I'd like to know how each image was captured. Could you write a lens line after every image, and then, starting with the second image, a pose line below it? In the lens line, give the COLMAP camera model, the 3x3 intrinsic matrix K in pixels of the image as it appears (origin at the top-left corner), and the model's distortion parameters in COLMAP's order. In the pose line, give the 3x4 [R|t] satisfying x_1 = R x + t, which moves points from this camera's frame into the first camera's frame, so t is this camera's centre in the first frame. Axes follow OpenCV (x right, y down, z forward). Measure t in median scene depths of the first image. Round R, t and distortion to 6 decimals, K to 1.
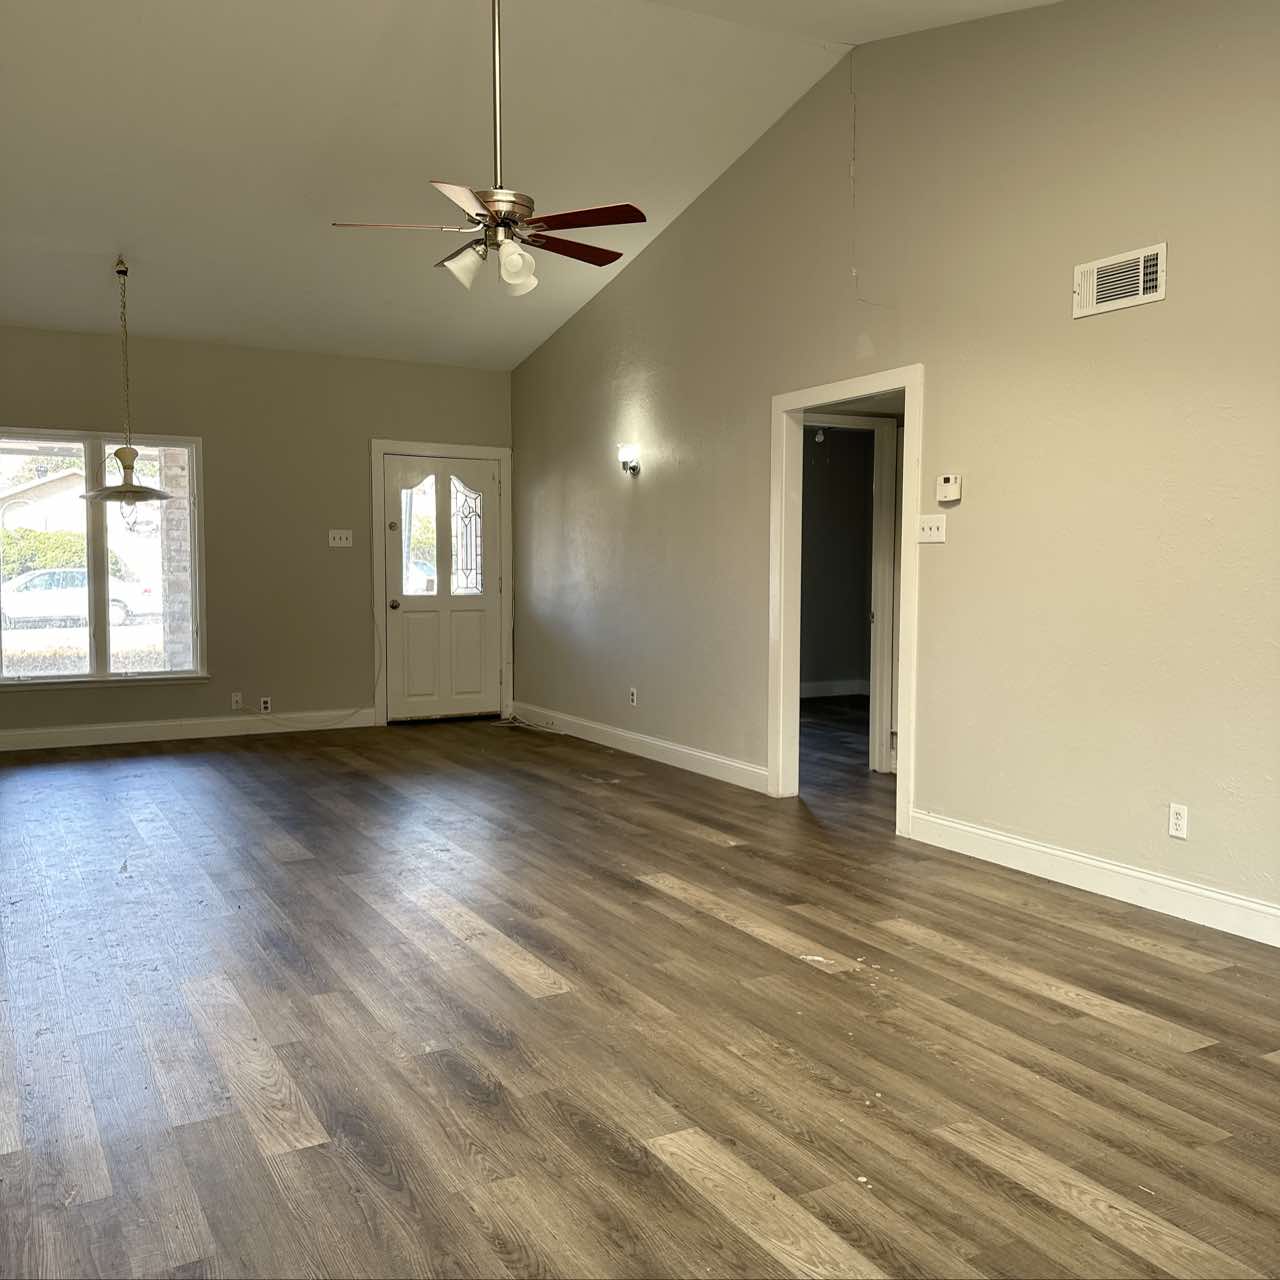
lens RADIAL K [[1196.4, 0, 638.7], [0, 1196.4, 619.0], [0, 0, 1]] dist [0.150074, -0.291602]
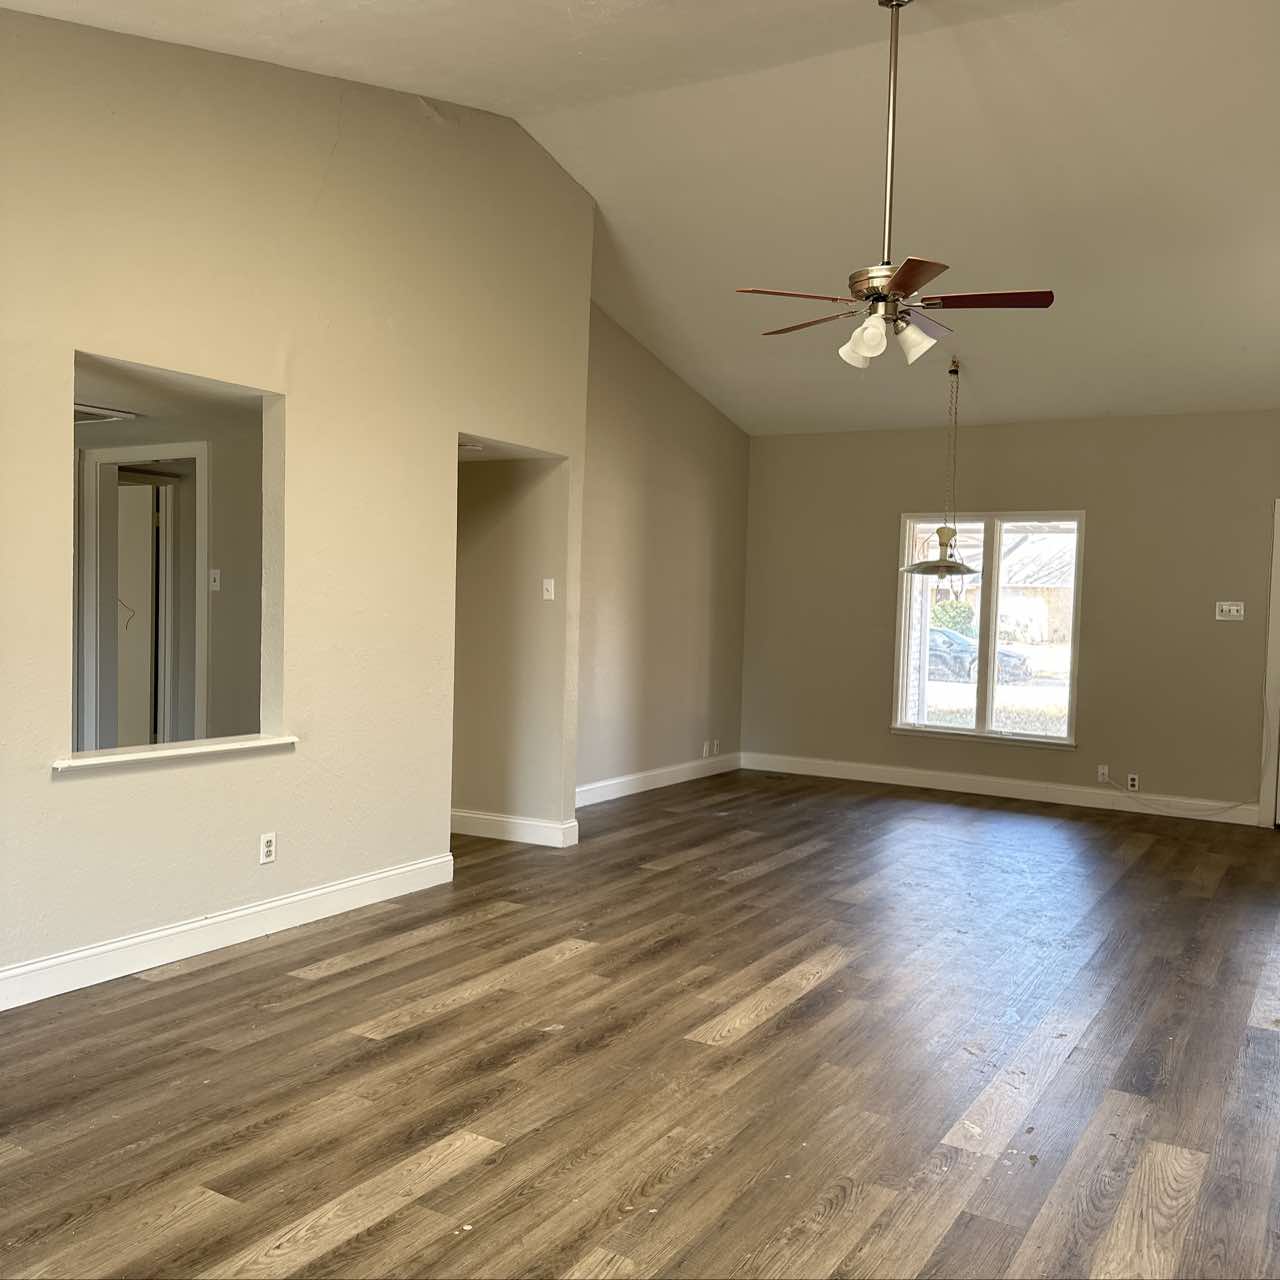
lens RADIAL K [[1196.6, 0, 640.0], [0, 1196.6, 640.0], [0, 0, 1]] dist [0.136738, -0.251647]
pose [[0.490063, 0.040057, -0.870766, 0.878478], [-0.075522, 0.997138, 0.003367, -0.040629], [0.868409, 0.064113, 0.491685, 0.453135]]
